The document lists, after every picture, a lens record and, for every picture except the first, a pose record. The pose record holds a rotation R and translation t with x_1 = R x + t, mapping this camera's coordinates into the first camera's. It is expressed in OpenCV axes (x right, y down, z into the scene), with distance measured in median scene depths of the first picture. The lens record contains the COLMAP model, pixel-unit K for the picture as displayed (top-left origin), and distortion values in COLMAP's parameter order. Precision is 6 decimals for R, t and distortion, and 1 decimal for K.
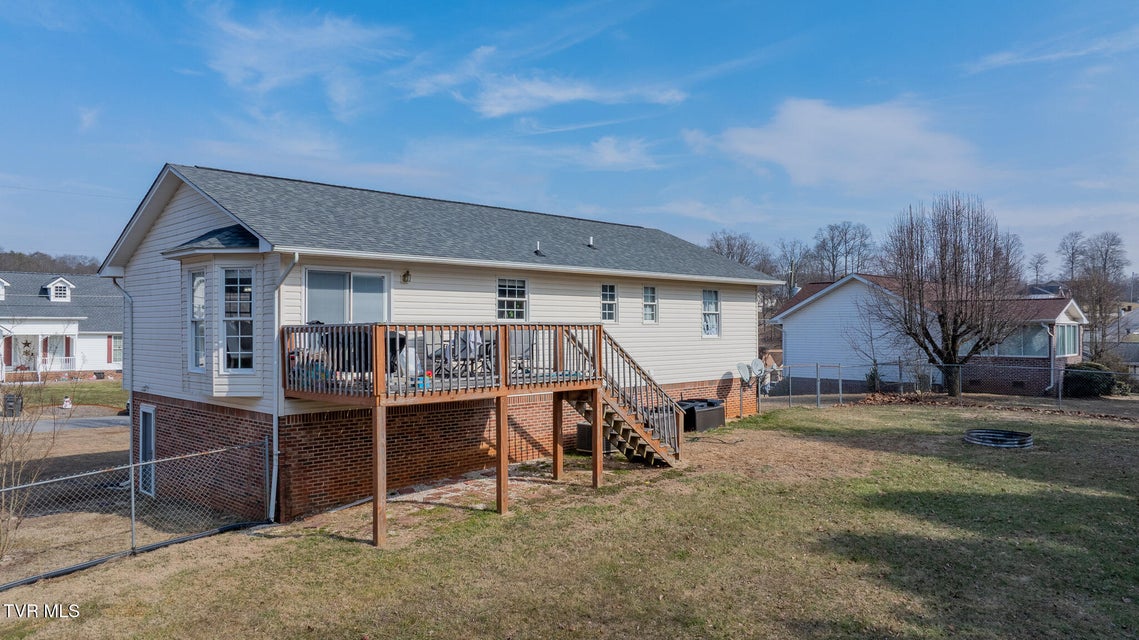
lens RADIAL K [[860.1, 0, 562.6], [0, 860.1, 321.3], [0, 0, 1]] dist [-0.020233, 0.042181]
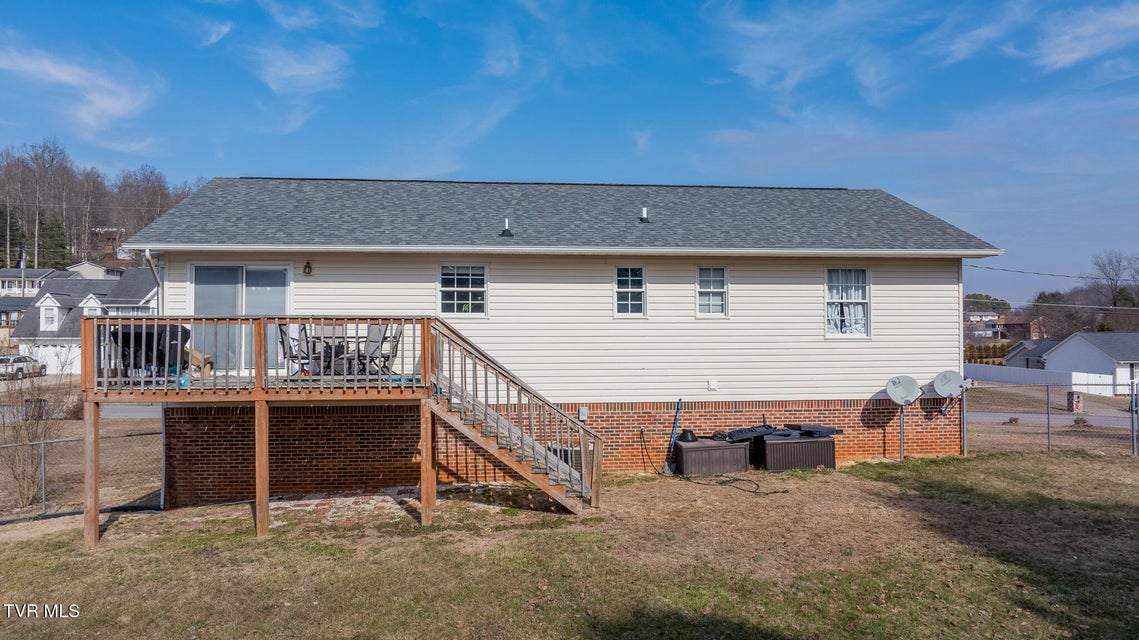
lens RADIAL K [[860.1, 0, 526.6], [0, 860.1, 353.9], [0, 0, 1]] dist [-0.020233, 0.042181]
pose [[0.759373, 0.019463, -0.650365, 0.423458], [0.004307, 0.999380, 0.034935, 0.006415], [0.650642, -0.029330, 0.758818, 0.312616]]
